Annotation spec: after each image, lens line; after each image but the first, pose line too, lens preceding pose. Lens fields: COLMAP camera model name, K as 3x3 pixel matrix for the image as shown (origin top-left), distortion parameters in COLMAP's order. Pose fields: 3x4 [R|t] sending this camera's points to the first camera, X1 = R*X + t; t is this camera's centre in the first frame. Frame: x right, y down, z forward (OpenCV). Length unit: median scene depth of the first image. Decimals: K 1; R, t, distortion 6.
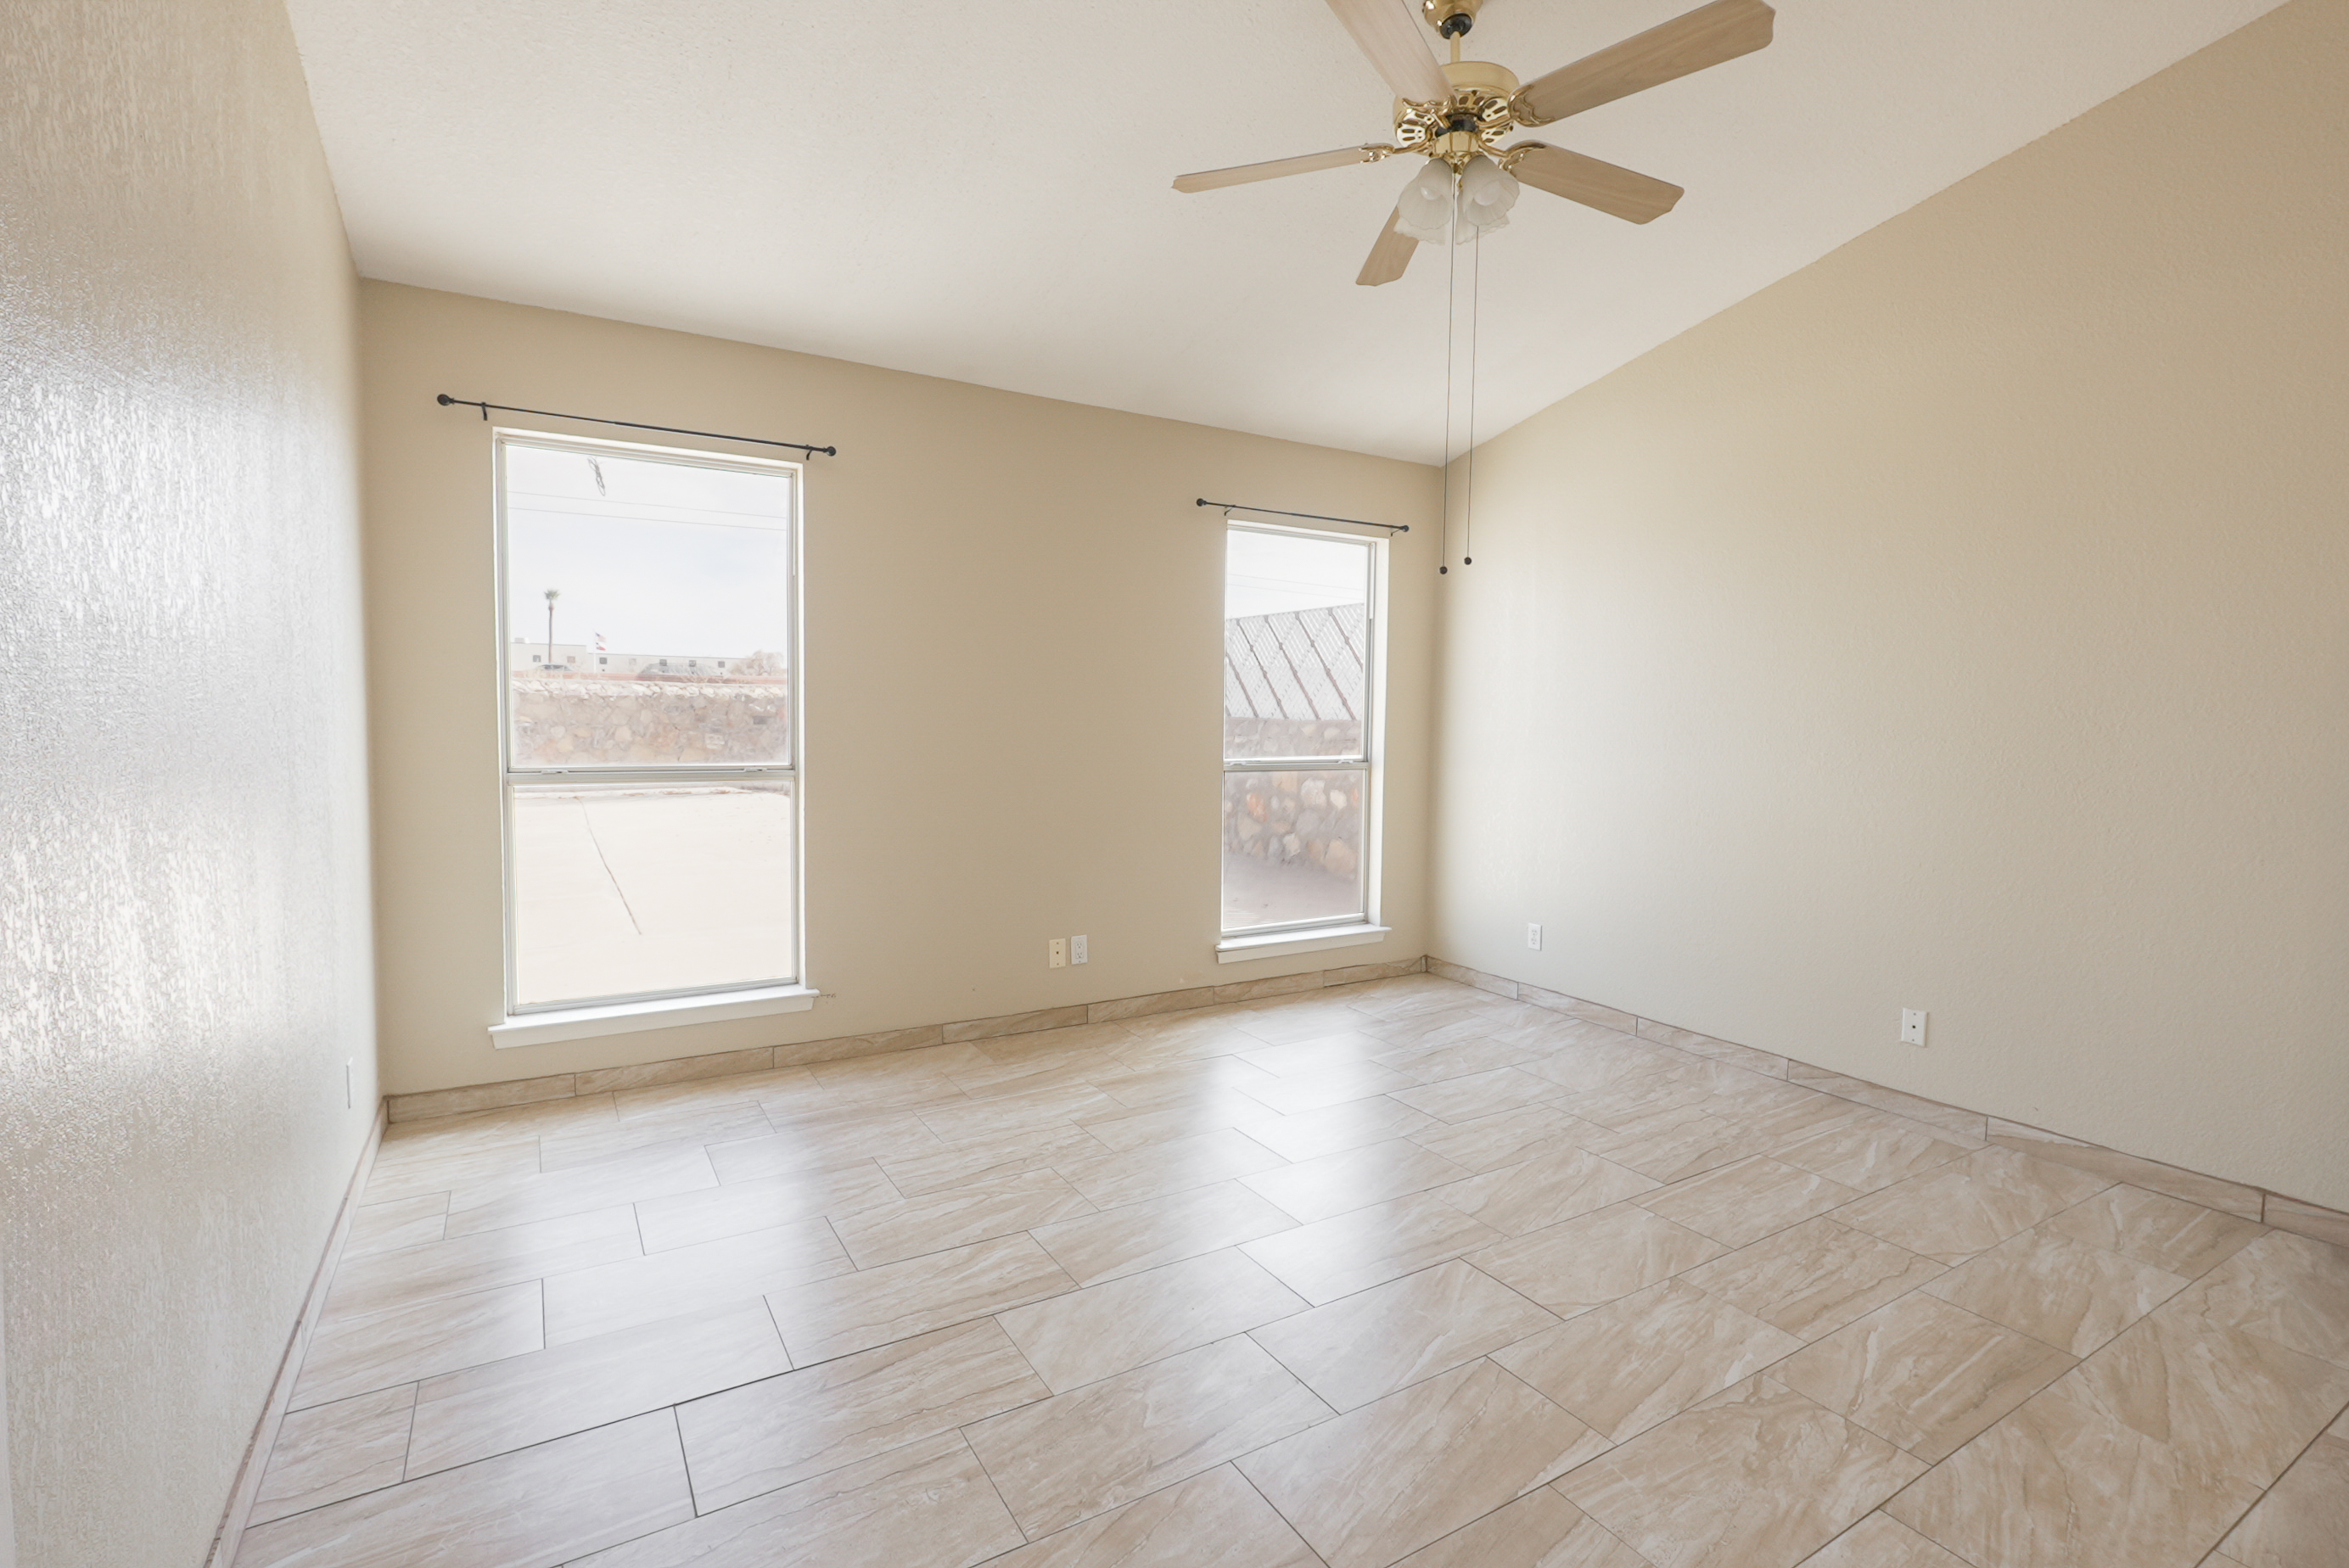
lens RADIAL K [[1074.3, 0, 1171.6], [0, 1074.3, 774.6], [0, 0, 1]] dist [0.001462, 0.000798]
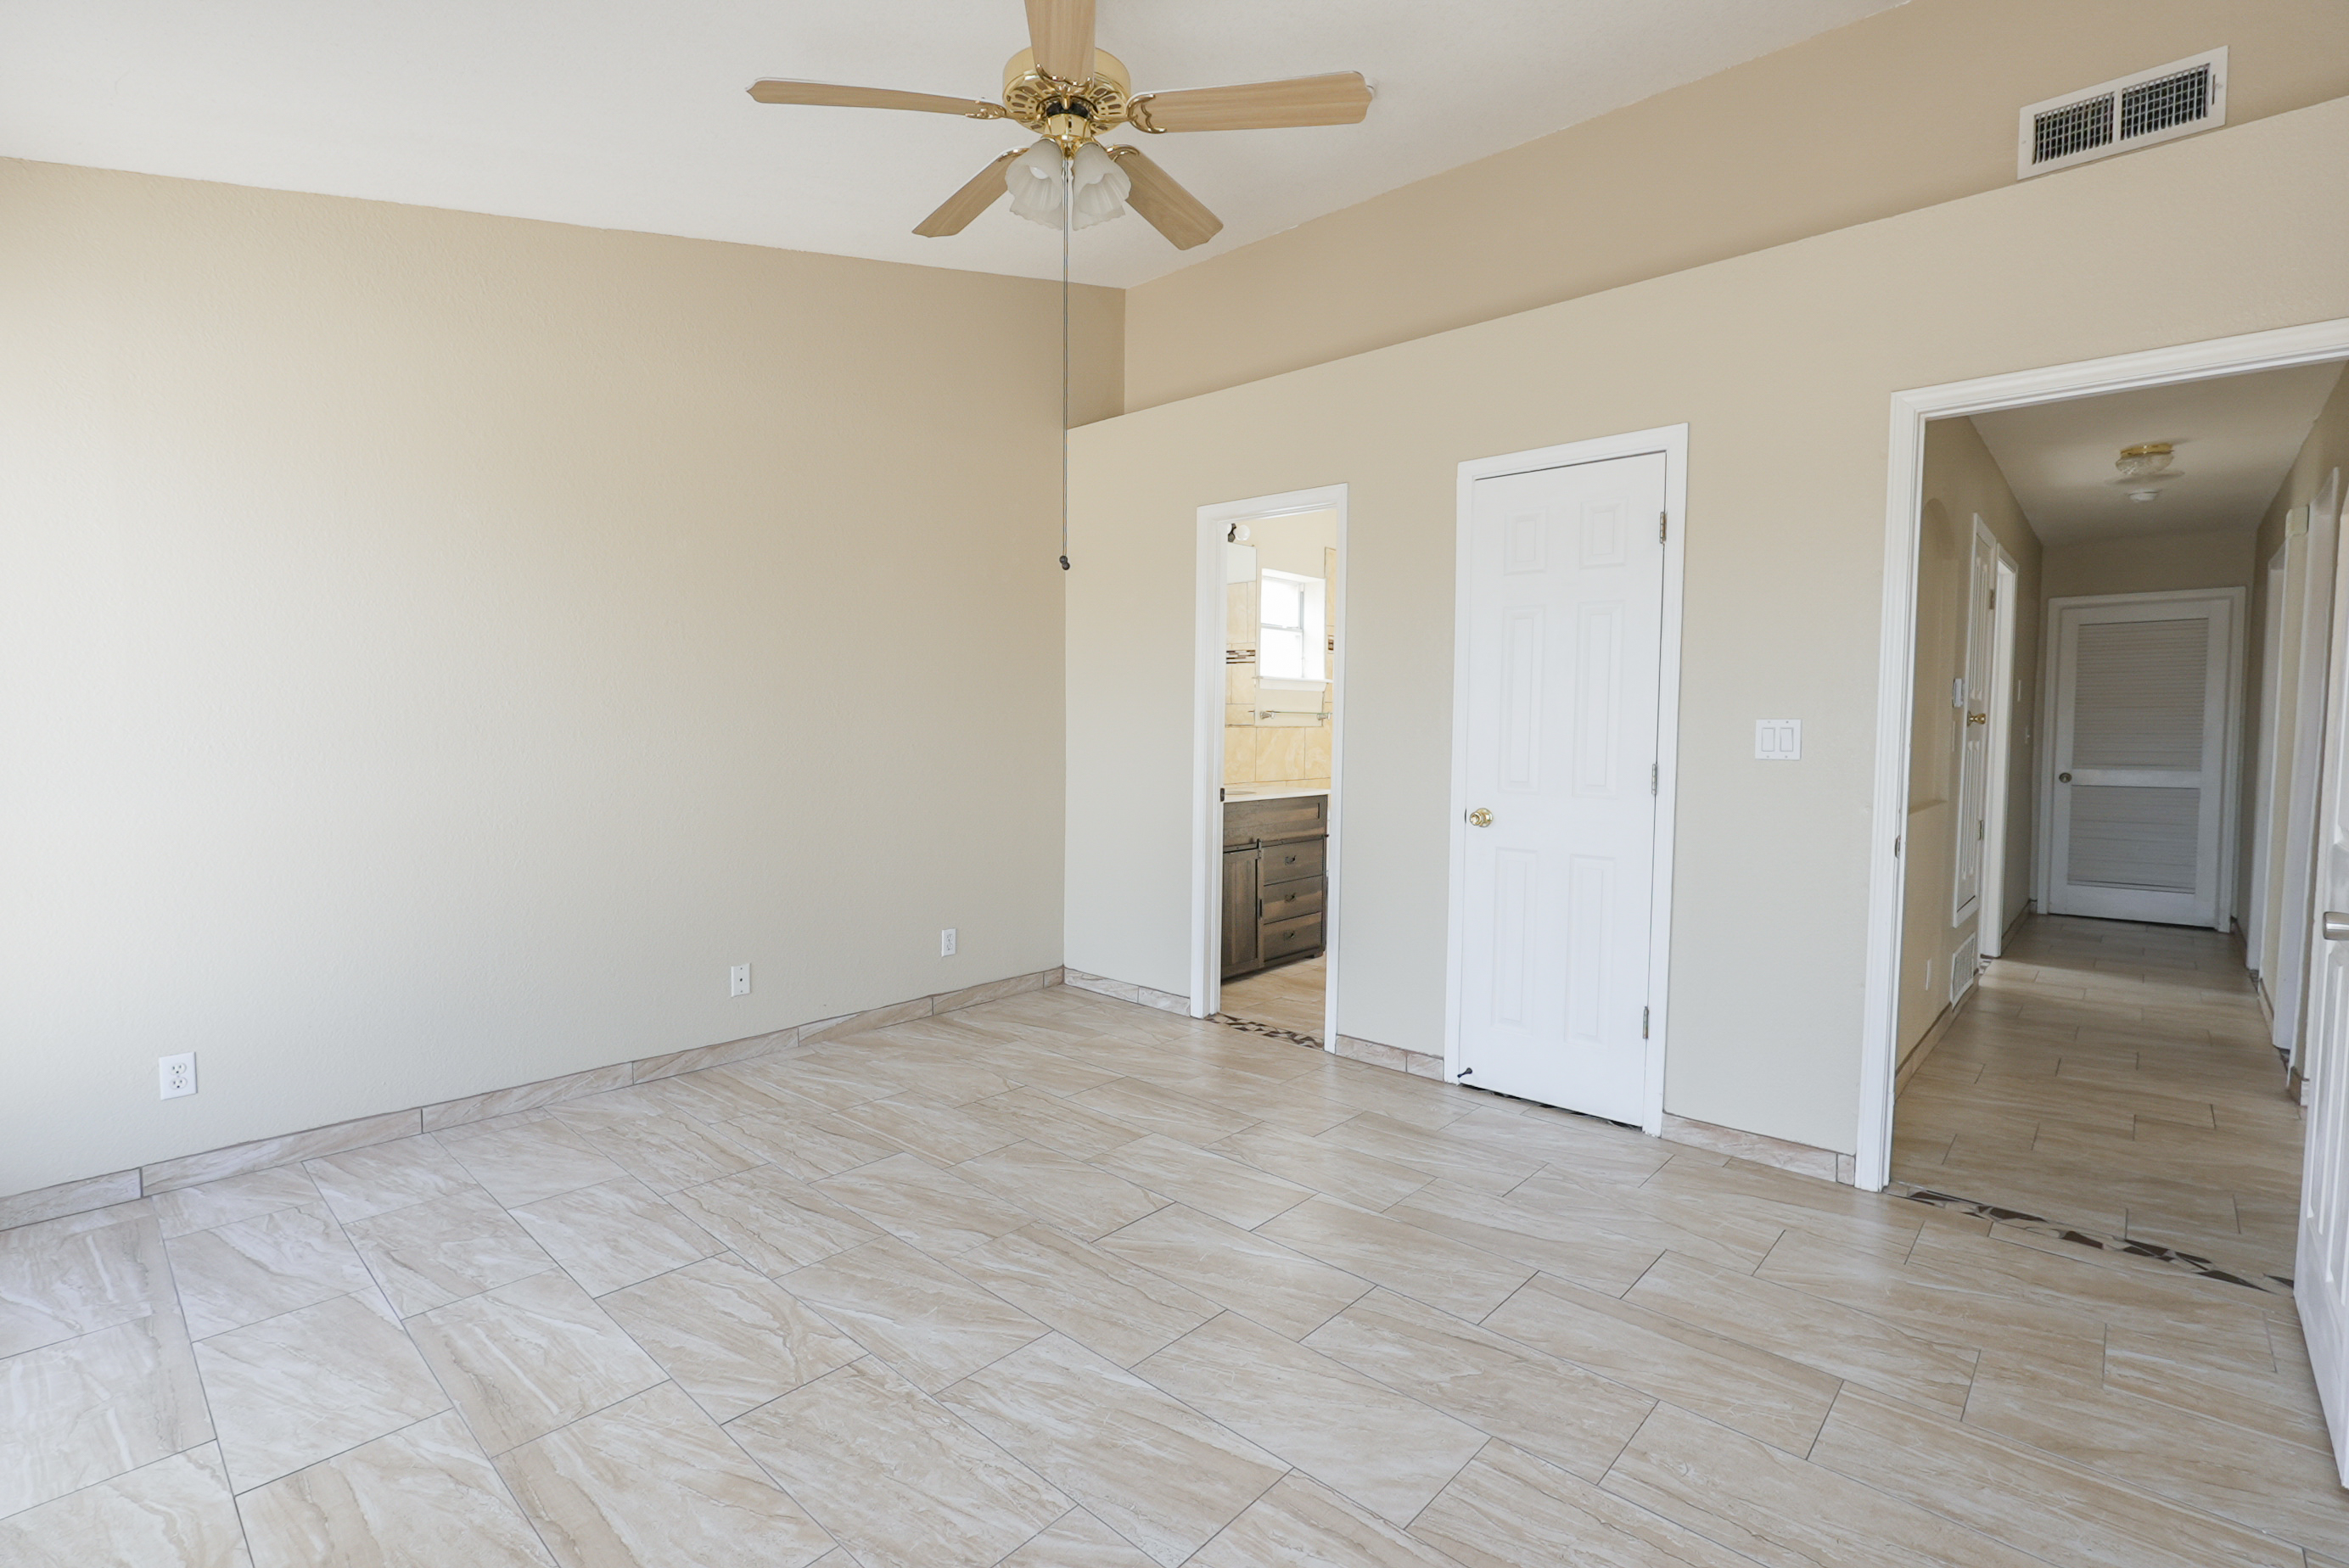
lens RADIAL K [[1074.3, 0, 1177.5], [0, 1074.3, 788.0], [0, 0, 1]] dist [0.001462, 0.000798]
pose [[-0.283425, -0.078542, 0.955773, -0.542887], [0.039312, 0.994851, 0.093411, -0.059904], [-0.958188, 0.064048, -0.278878, 0.903081]]
